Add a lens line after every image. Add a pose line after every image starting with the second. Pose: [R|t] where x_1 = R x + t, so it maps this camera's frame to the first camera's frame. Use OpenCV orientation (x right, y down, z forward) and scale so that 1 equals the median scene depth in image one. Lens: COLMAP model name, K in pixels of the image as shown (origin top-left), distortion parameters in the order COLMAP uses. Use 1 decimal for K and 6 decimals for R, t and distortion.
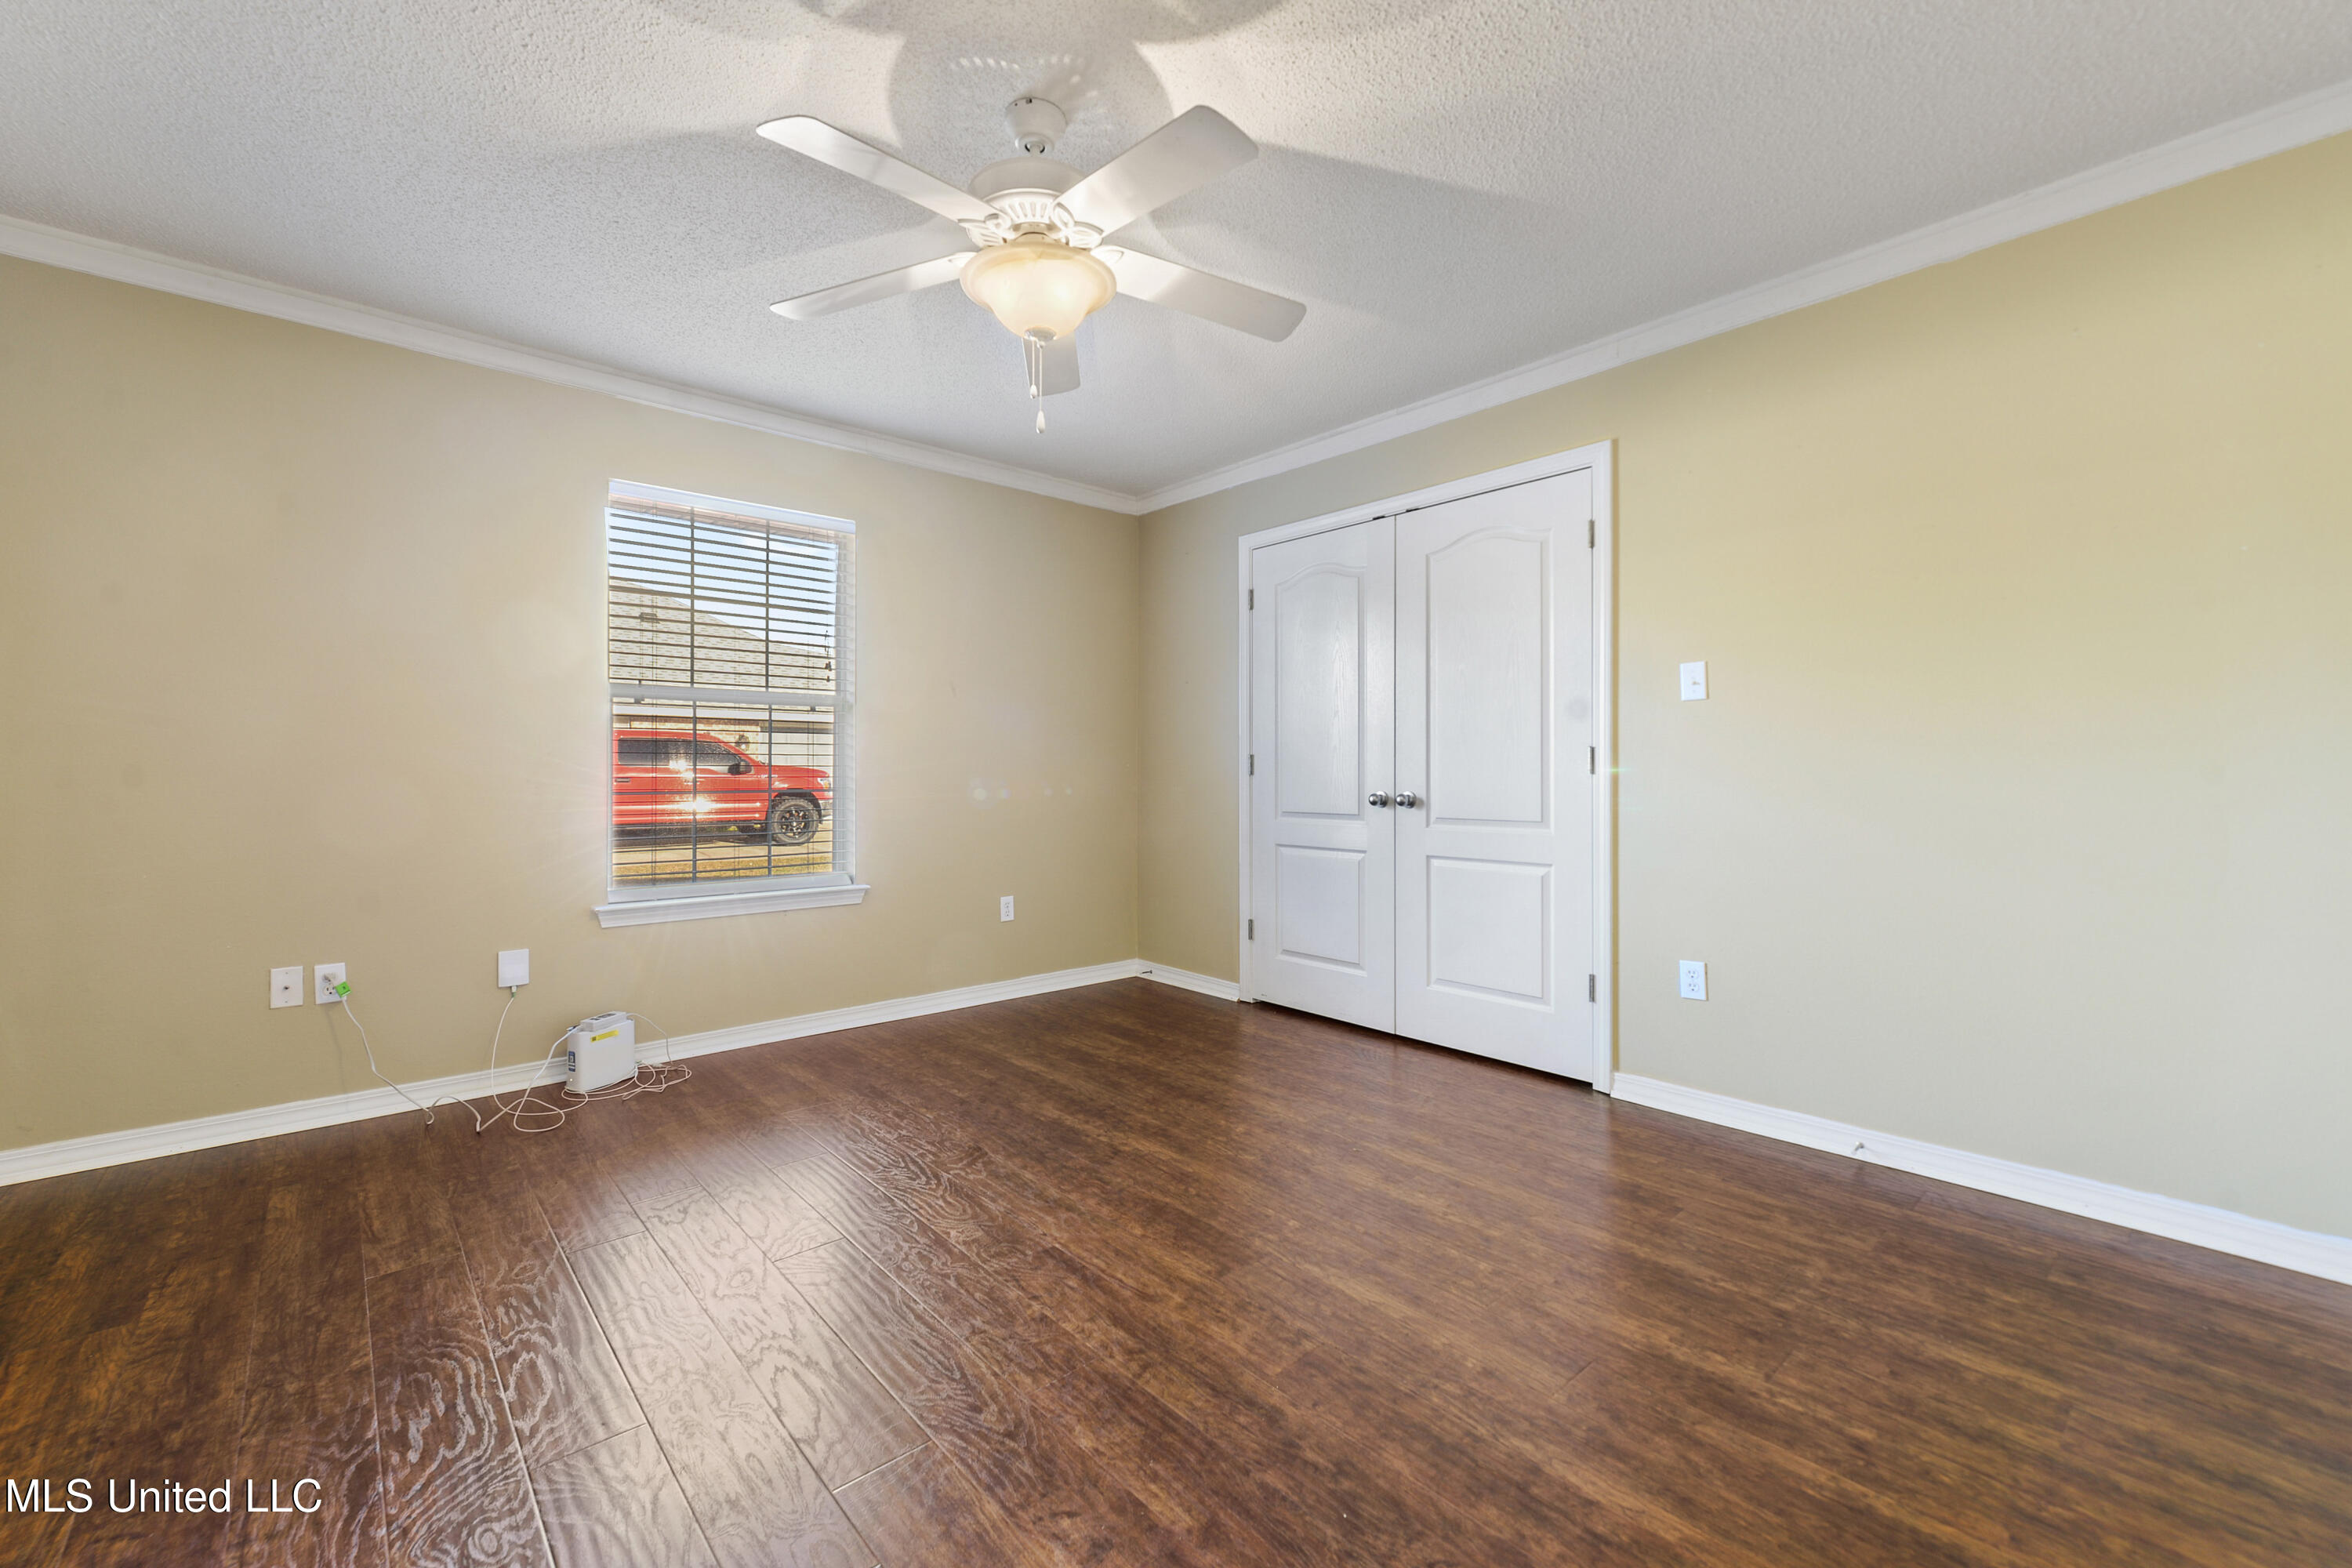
lens RADIAL K [[945.8, 0, 1179.0], [0, 945.8, 773.0], [0, 0, 1]] dist [-0.005256, -0.000861]
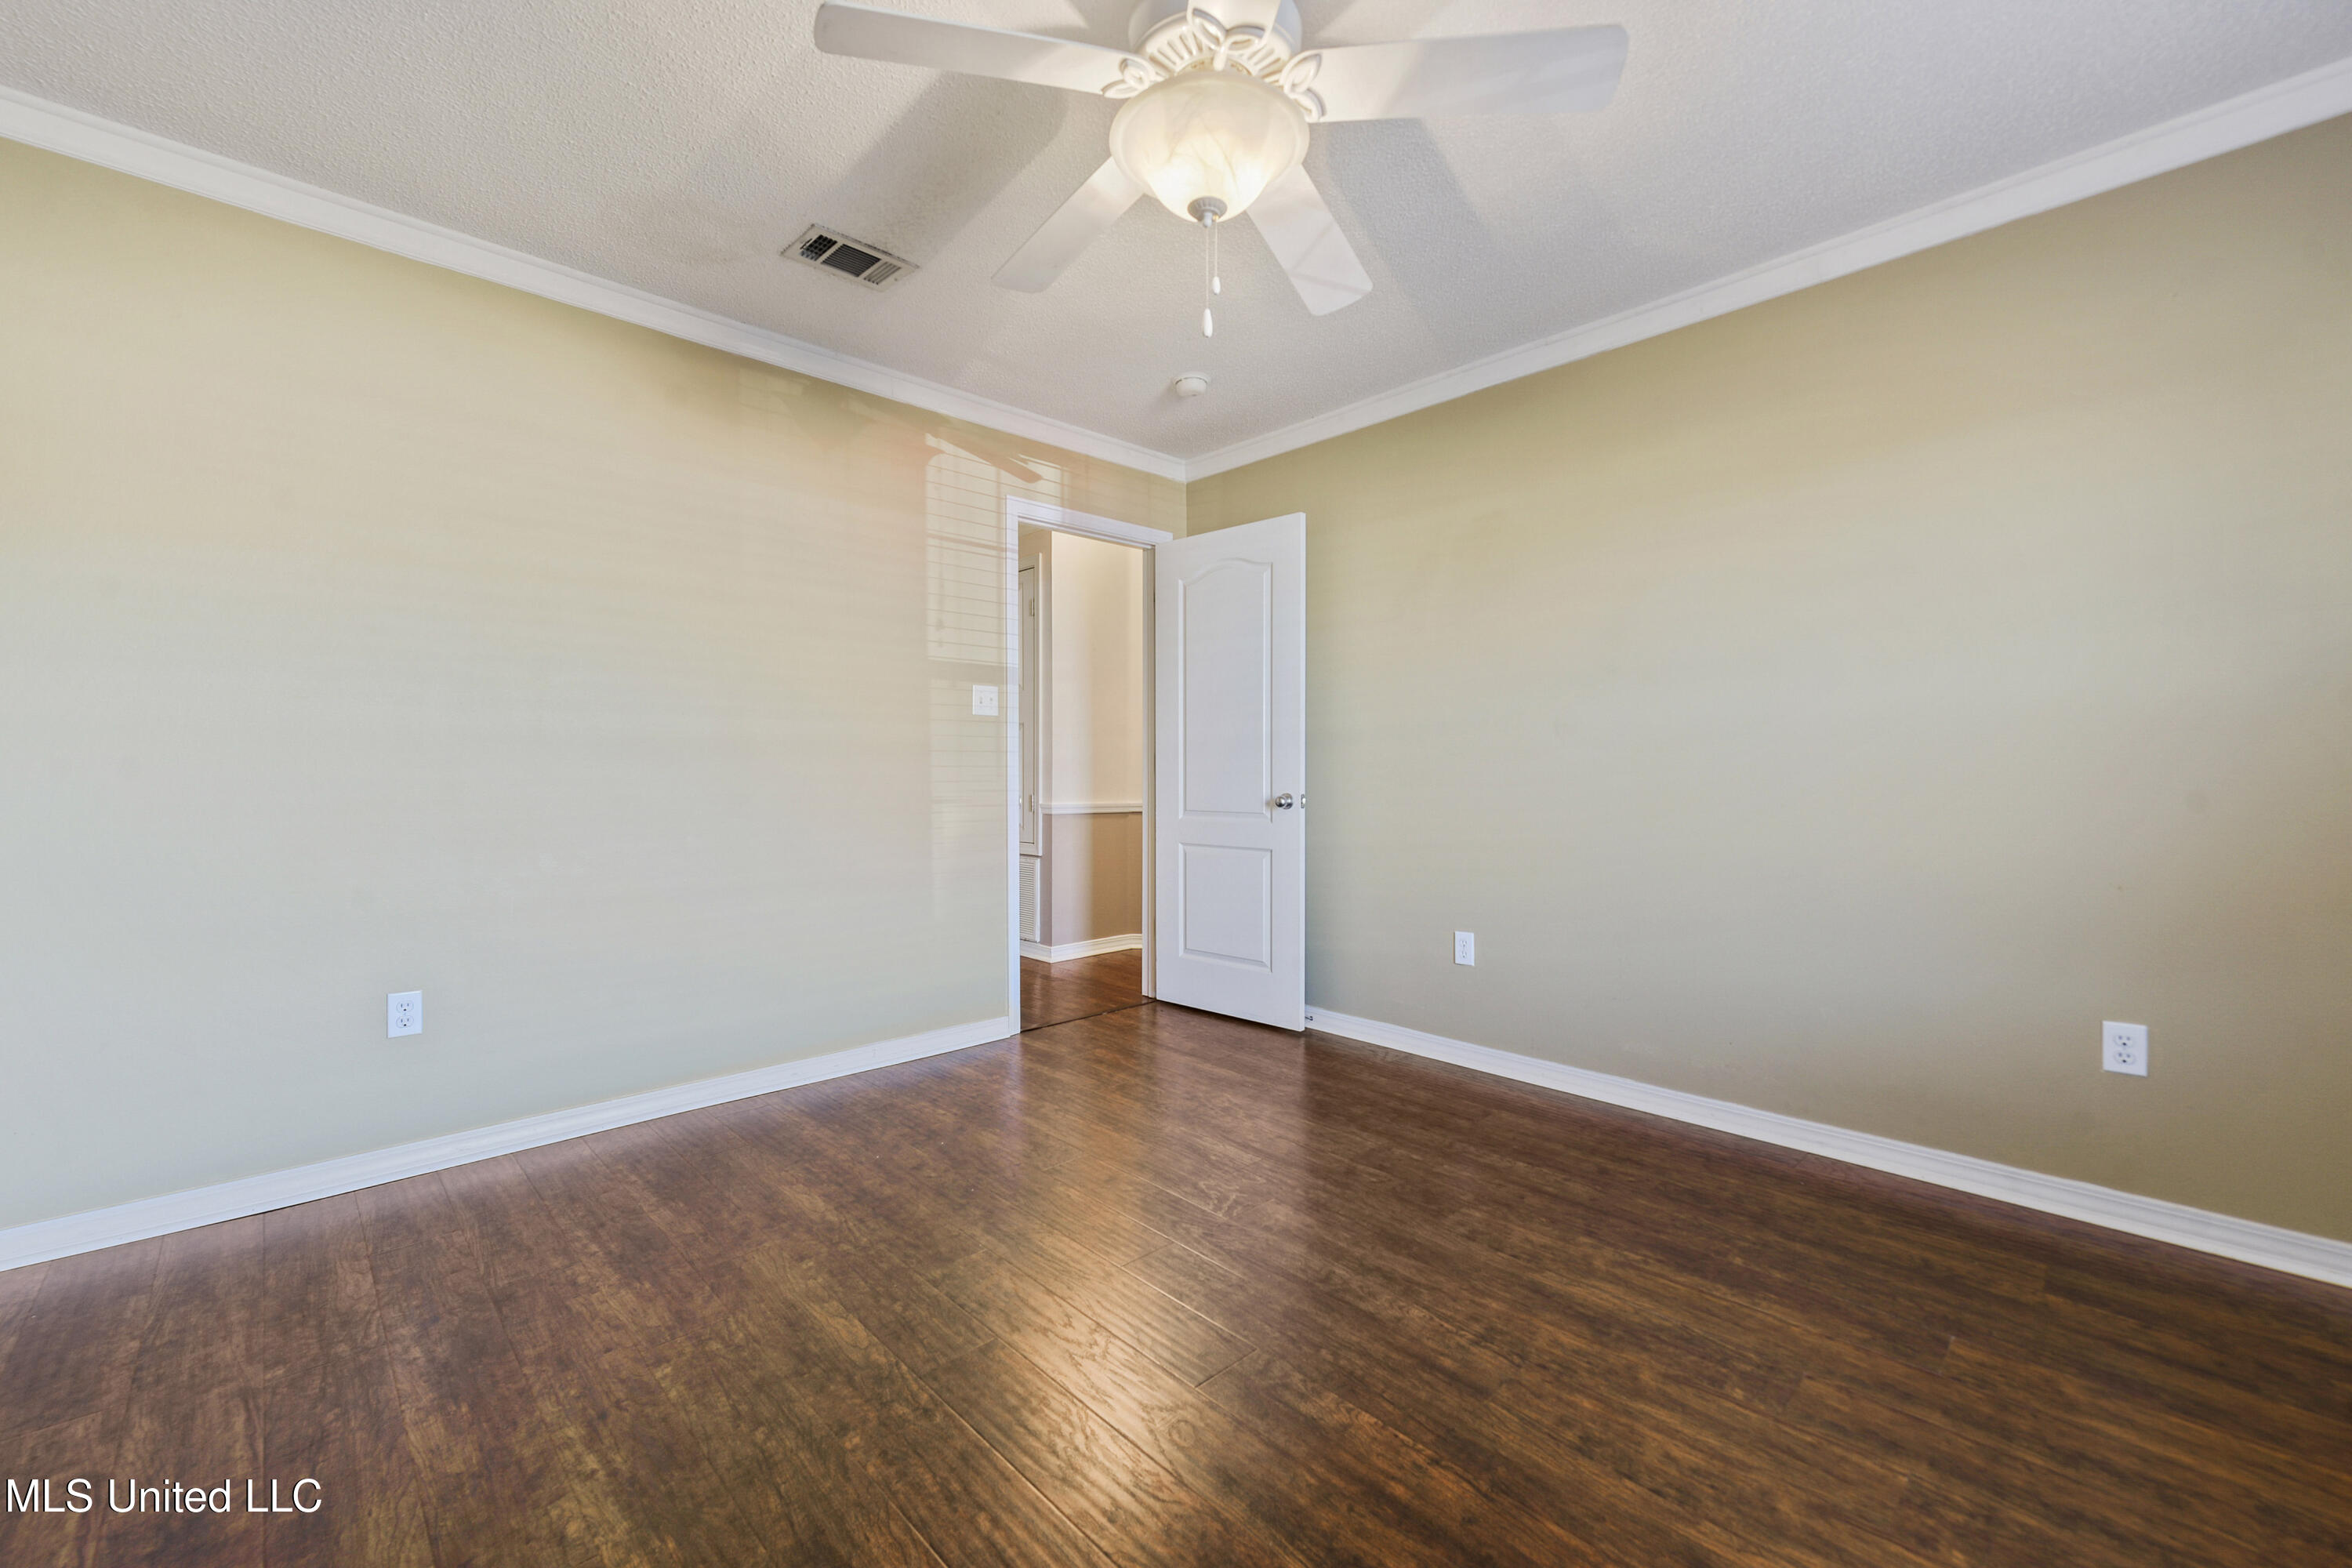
lens RADIAL K [[945.8, 0, 1173.1], [0, 945.8, 782.2], [0, 0, 1]] dist [-0.005256, -0.000861]
pose [[-0.999347, 0.000386, -0.036123, -0.093236], [-0.000151, 0.999889, 0.014881, -0.002159], [0.036125, 0.014877, -0.999237, 1.887886]]
